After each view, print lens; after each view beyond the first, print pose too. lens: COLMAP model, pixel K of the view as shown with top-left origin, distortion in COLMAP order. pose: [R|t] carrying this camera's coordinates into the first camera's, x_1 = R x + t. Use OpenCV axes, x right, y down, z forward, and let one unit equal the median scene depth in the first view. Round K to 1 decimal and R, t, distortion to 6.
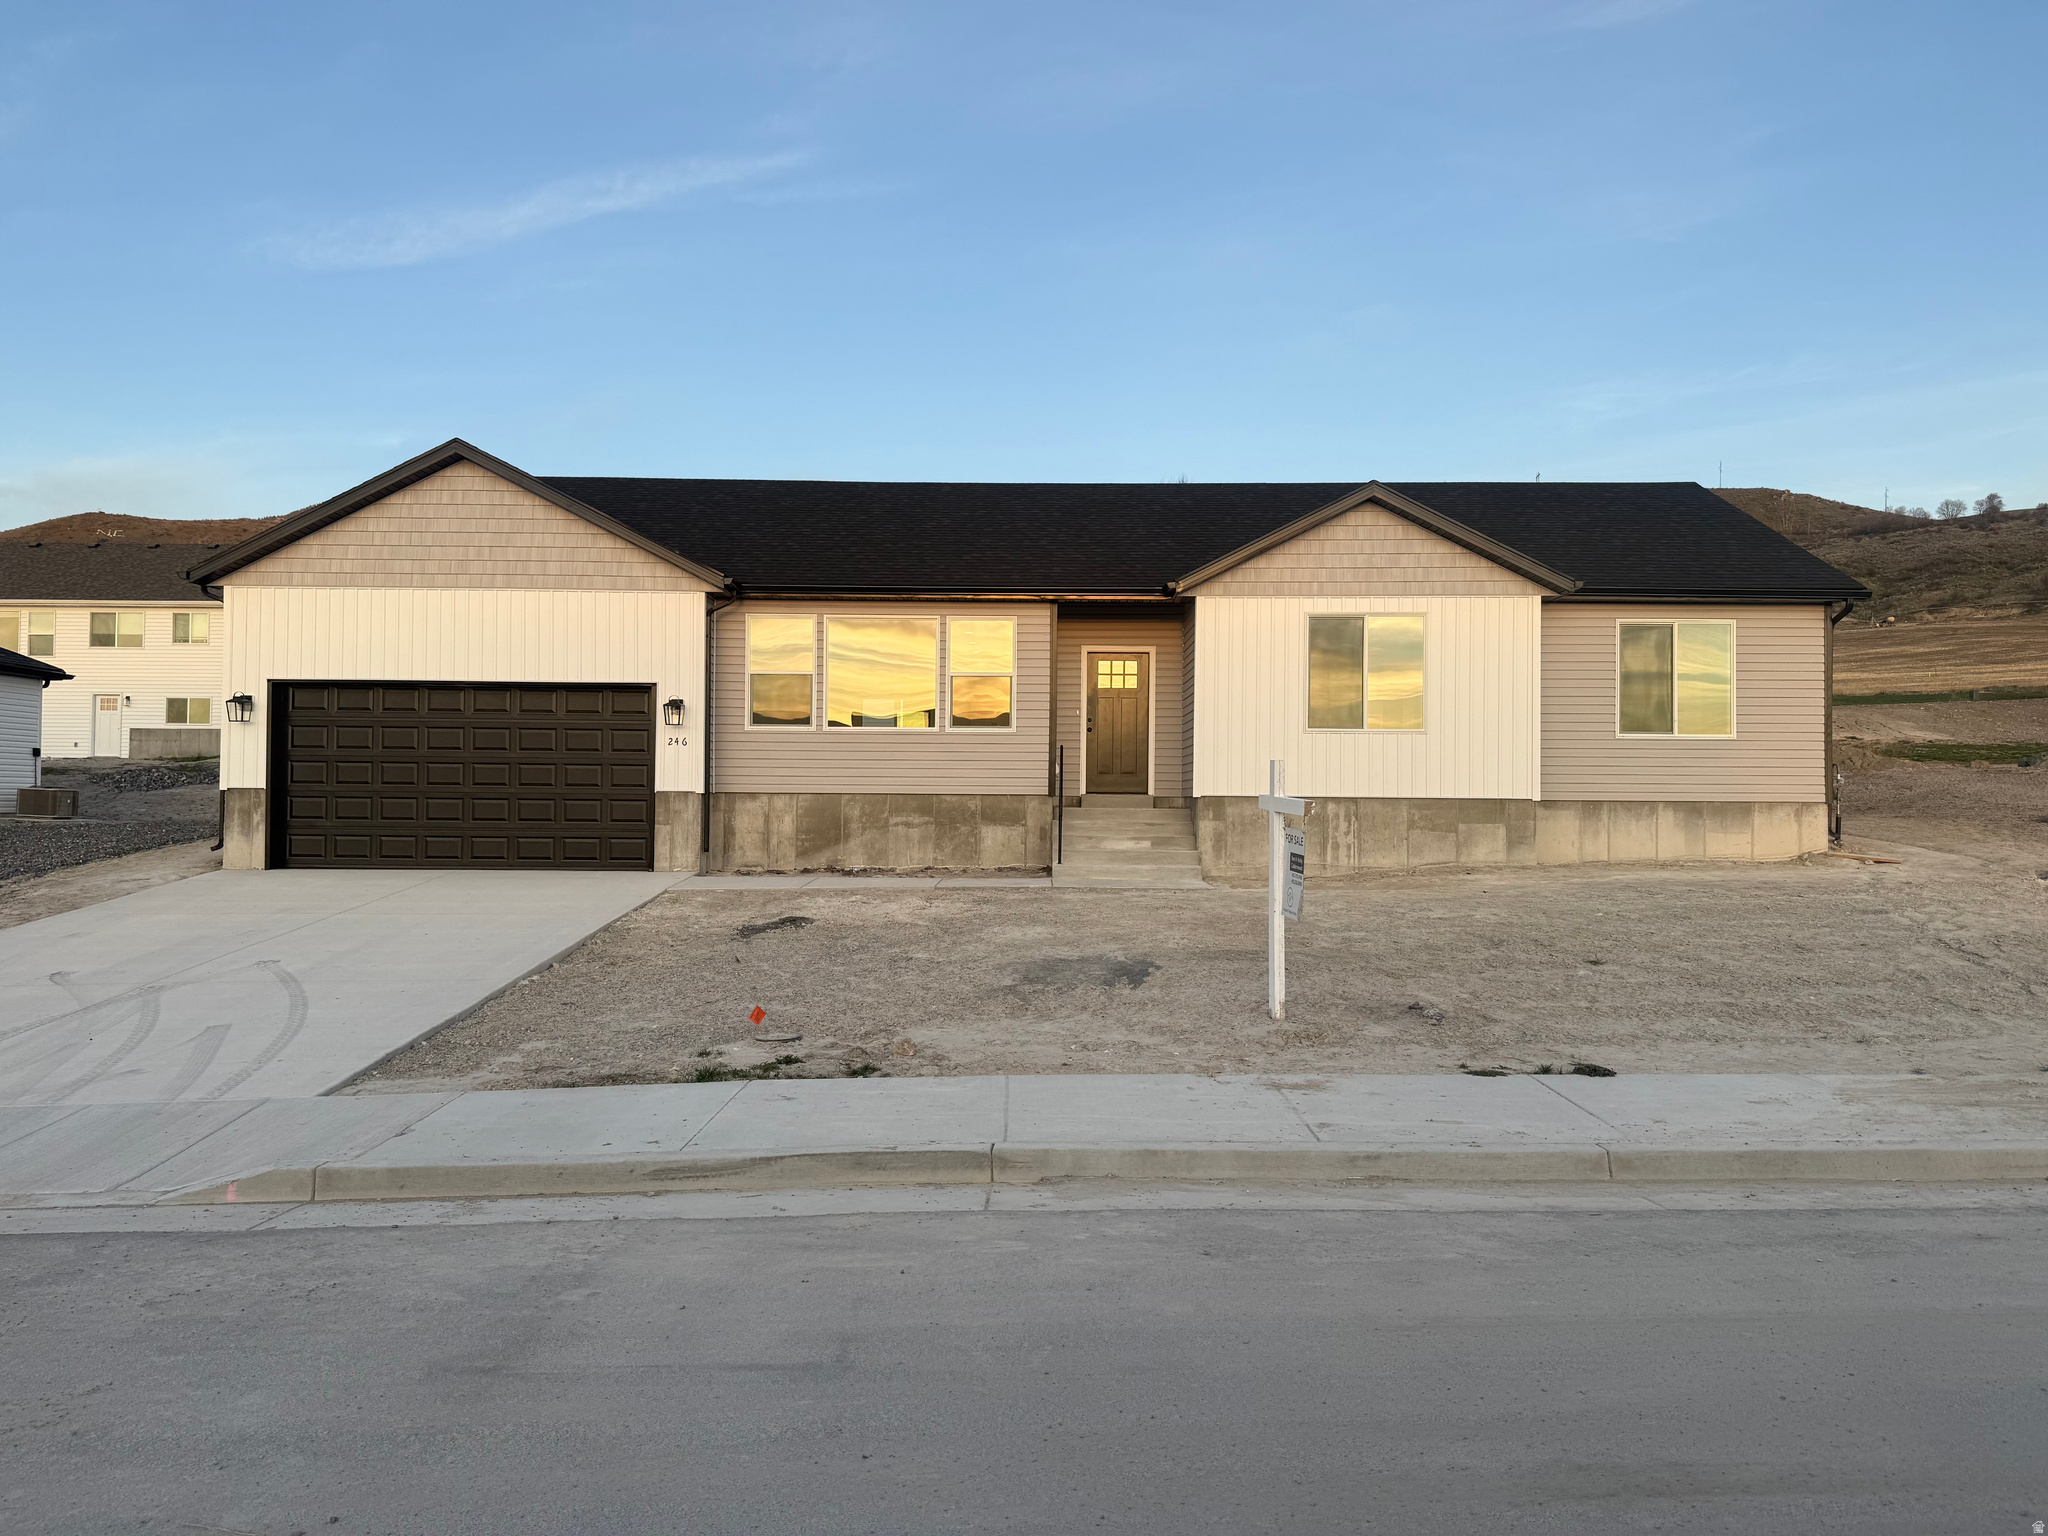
lens RADIAL K [[1449.4, 0, 1002.2], [0, 1449.4, 797.5], [0, 0, 1]] dist [0.043715, -0.009197]
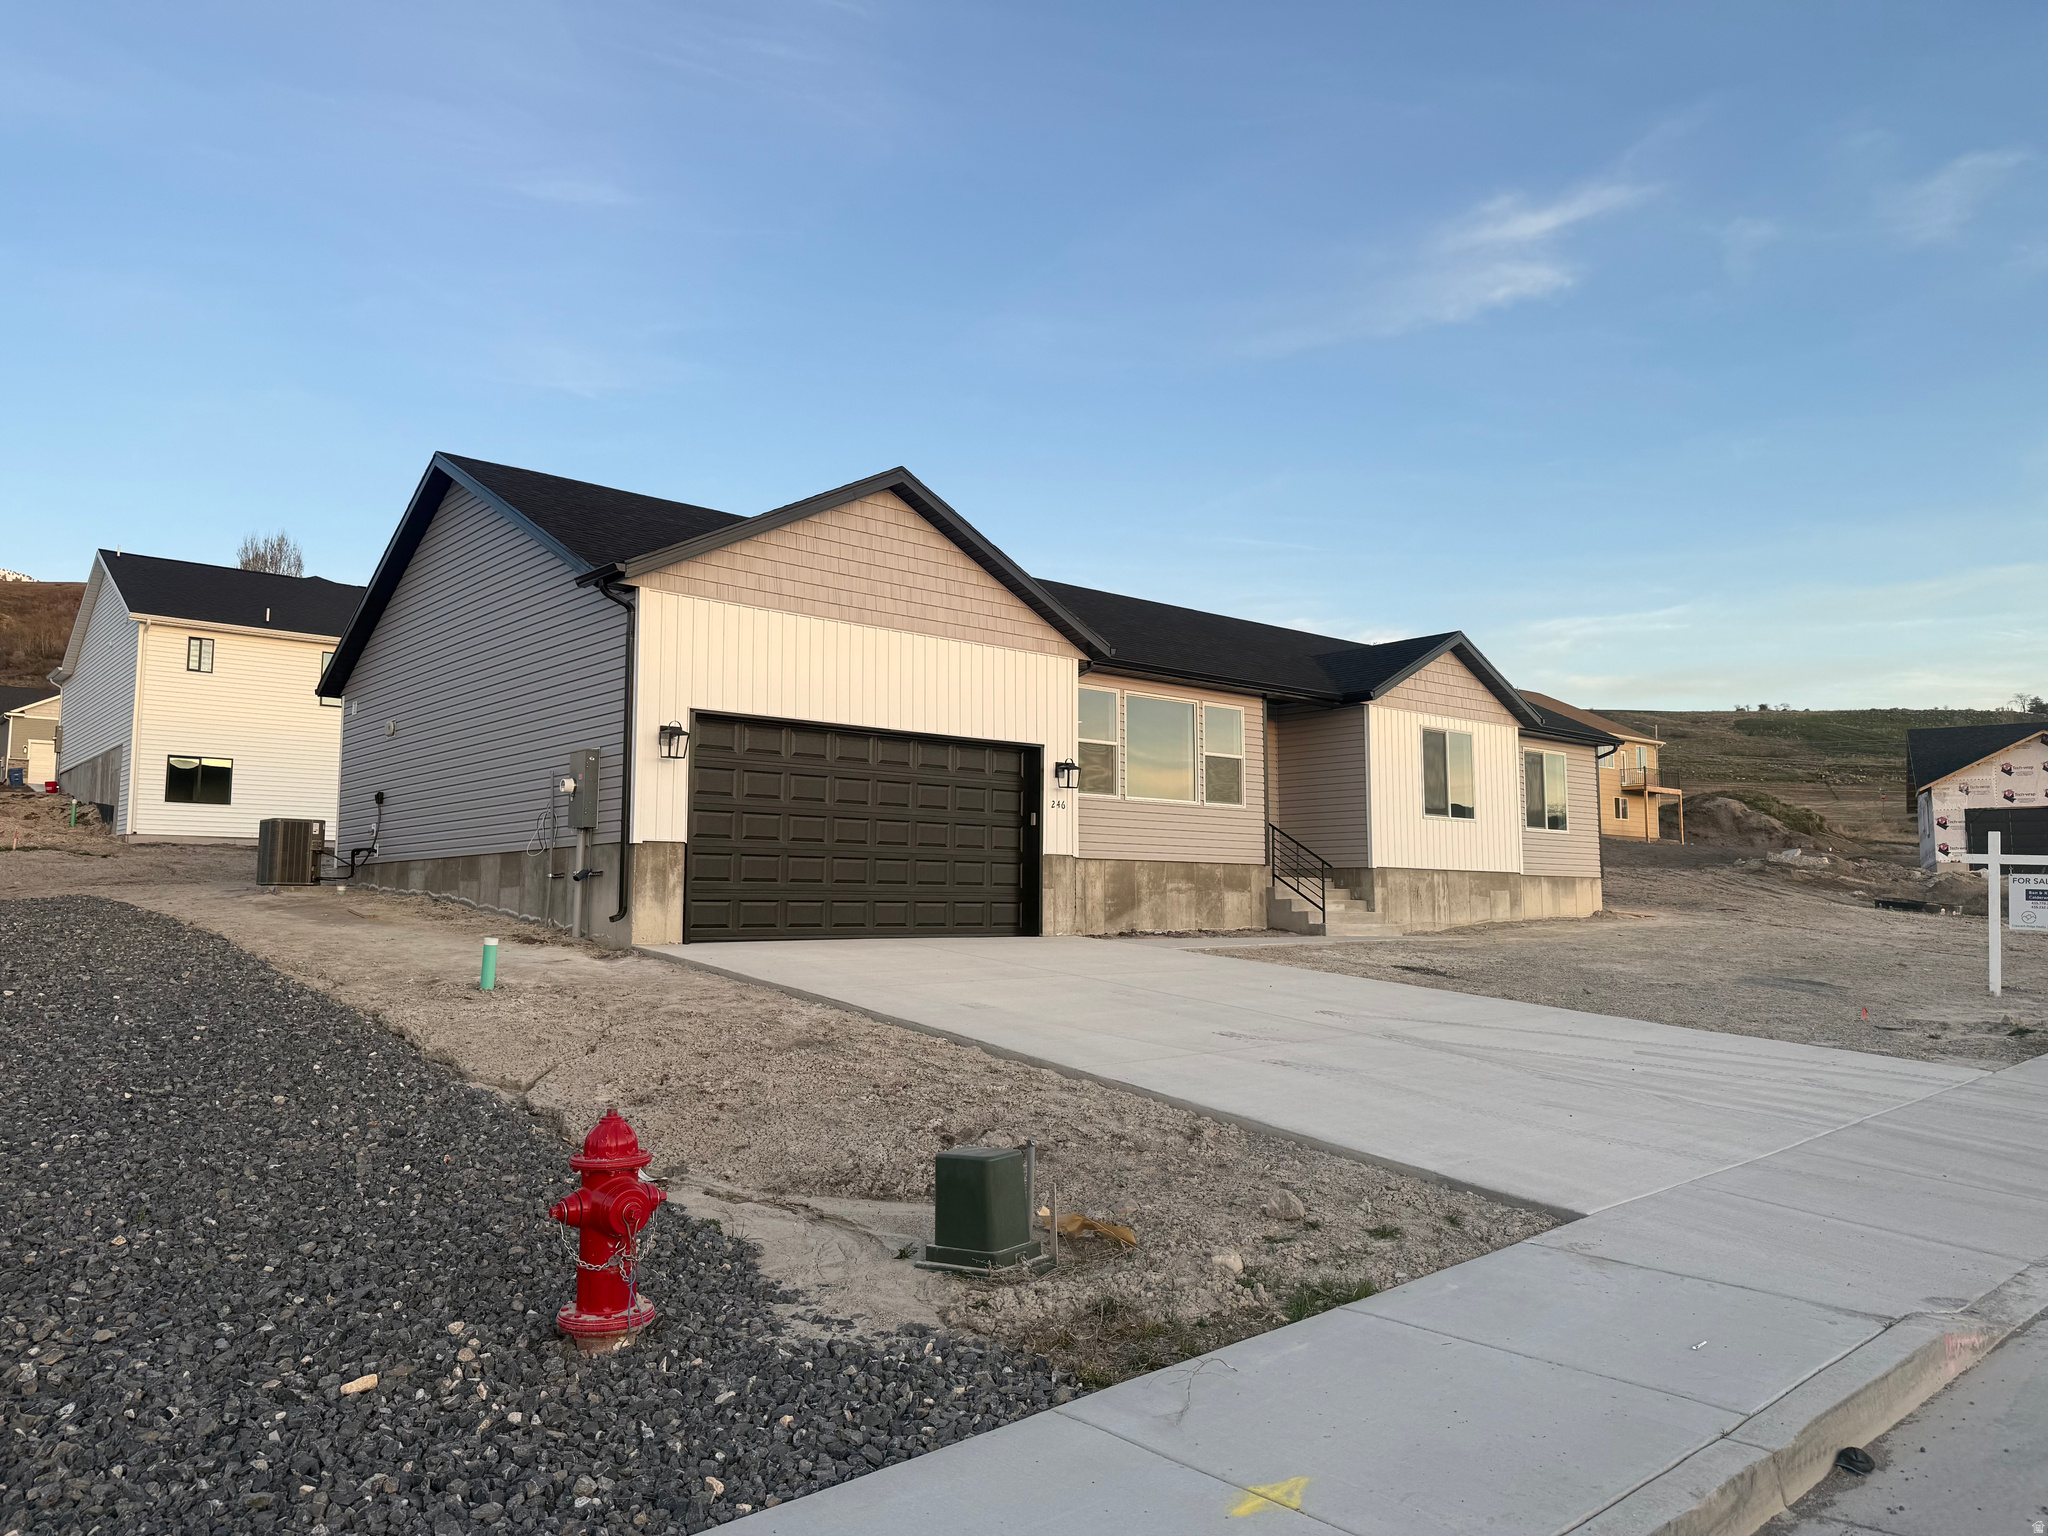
lens RADIAL K [[1449.4, 0, 1019.4], [0, 1449.4, 740.3], [0, 0, 1]] dist [0.043715, -0.009197]
pose [[0.744057, 0.071080, 0.664324, -0.897090], [-0.003884, 0.994768, -0.102085, 0.018776], [-0.668105, 0.073377, 0.740440, 0.279591]]
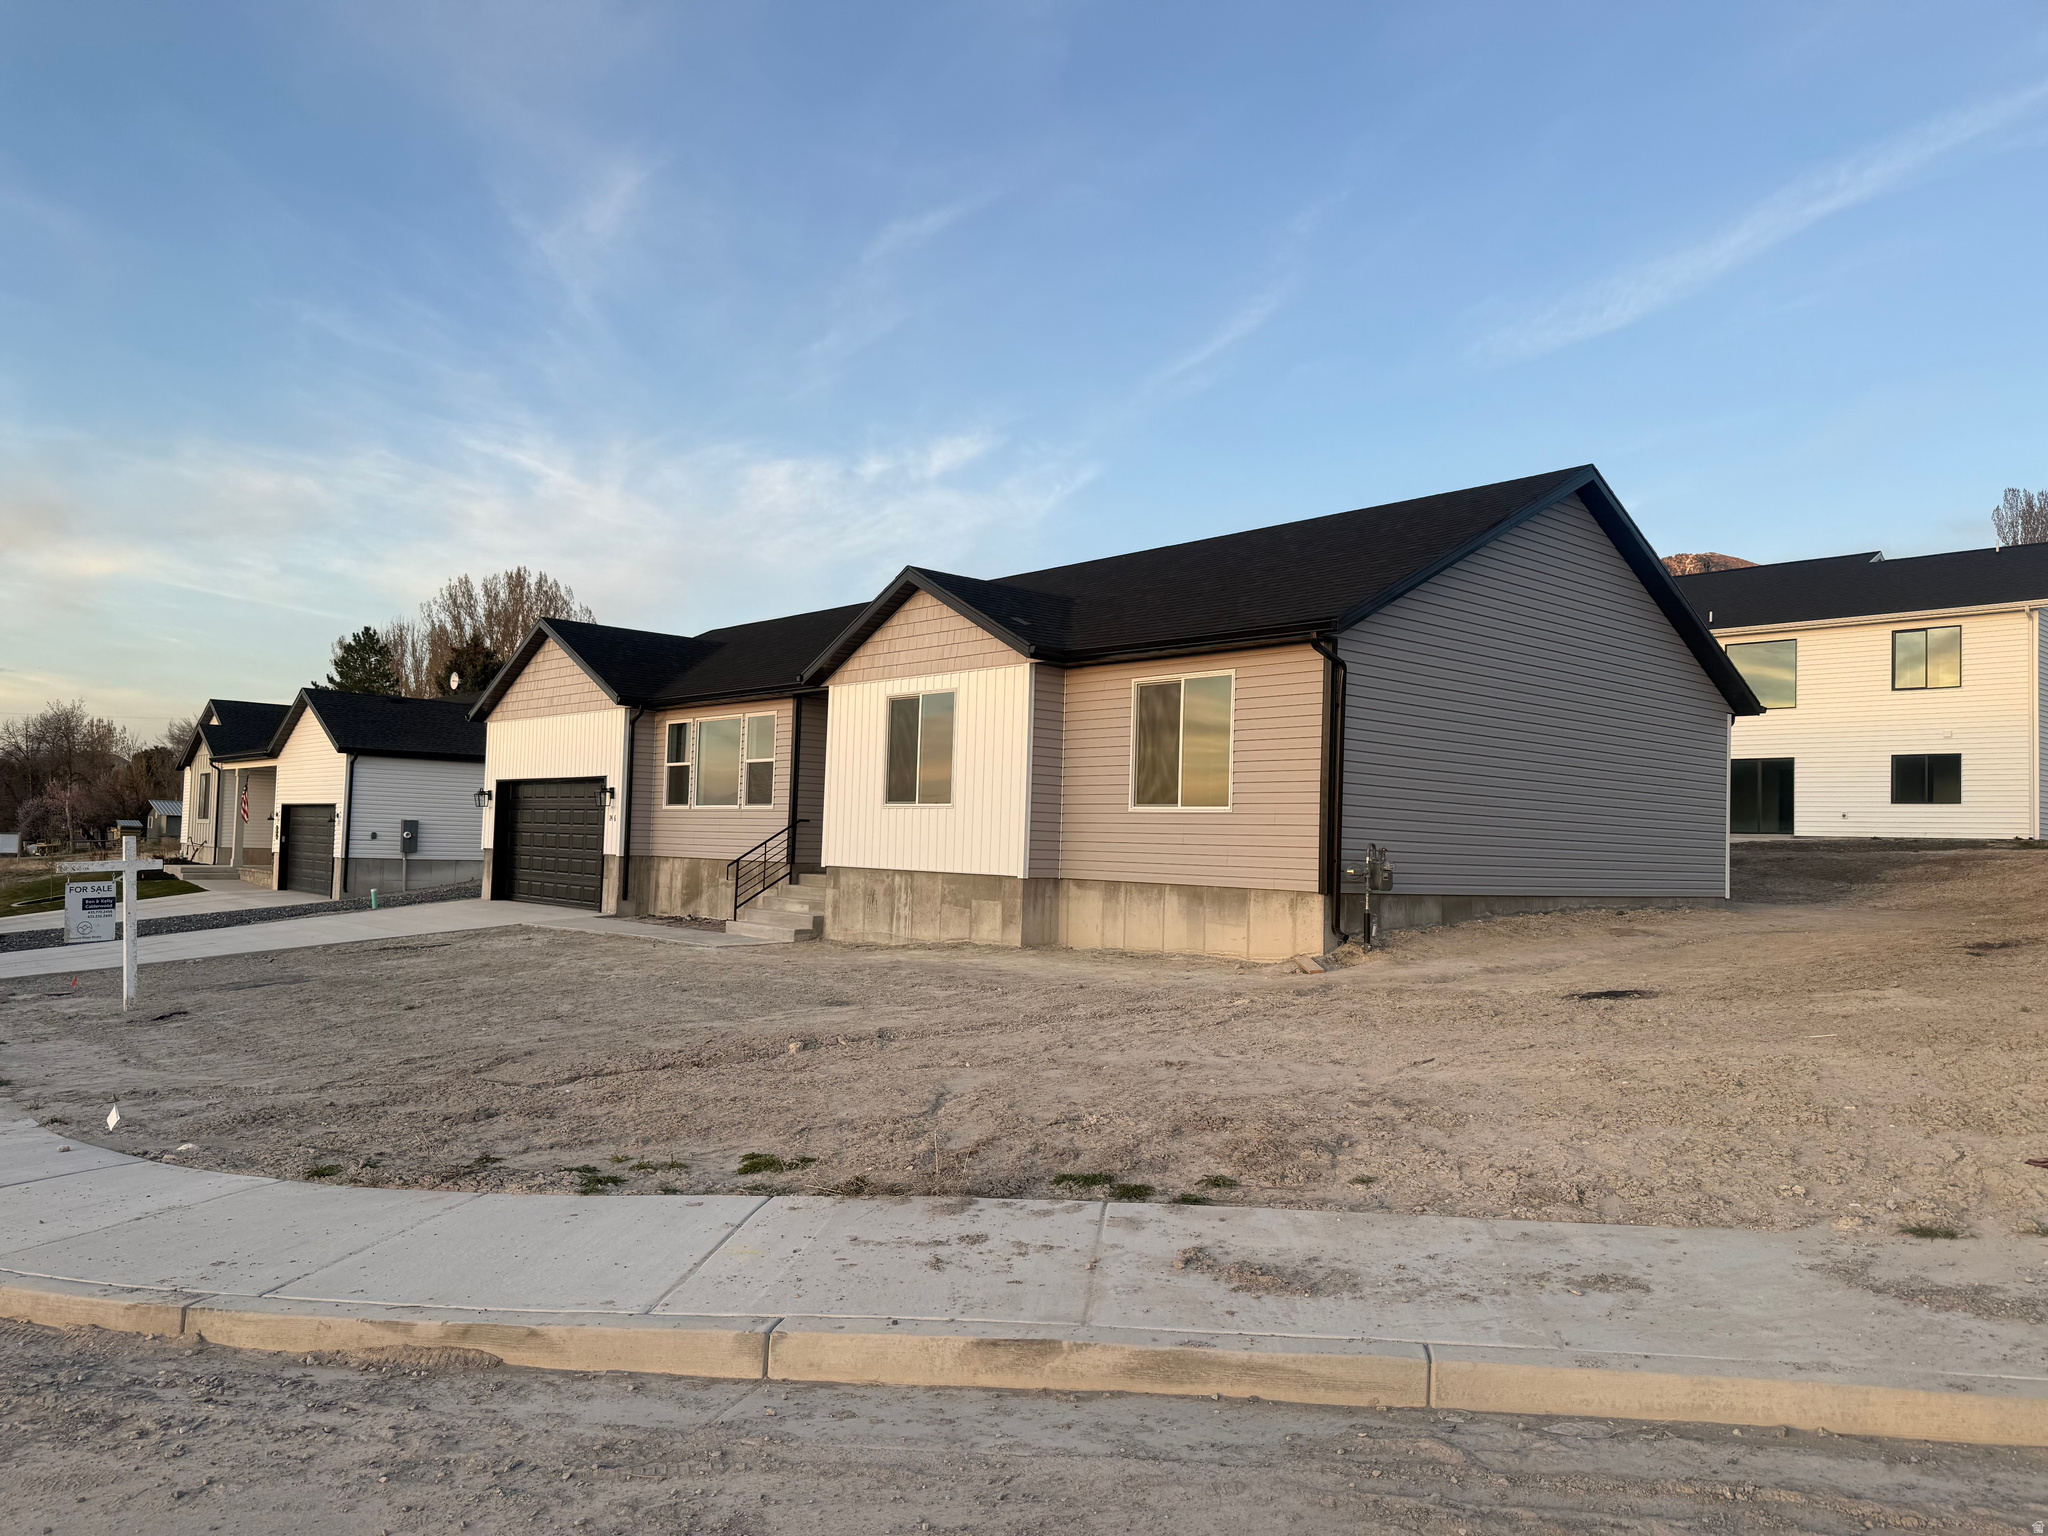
lens RADIAL K [[1449.4, 0, 1020.6], [0, 1449.4, 773.2], [0, 0, 1]] dist [0.043715, -0.009197]
pose [[0.678787, -0.024972, -0.733911, 1.035899], [-0.013004, 0.998856, -0.046014, -0.022384], [0.734220, 0.040778, 0.677685, 0.351021]]
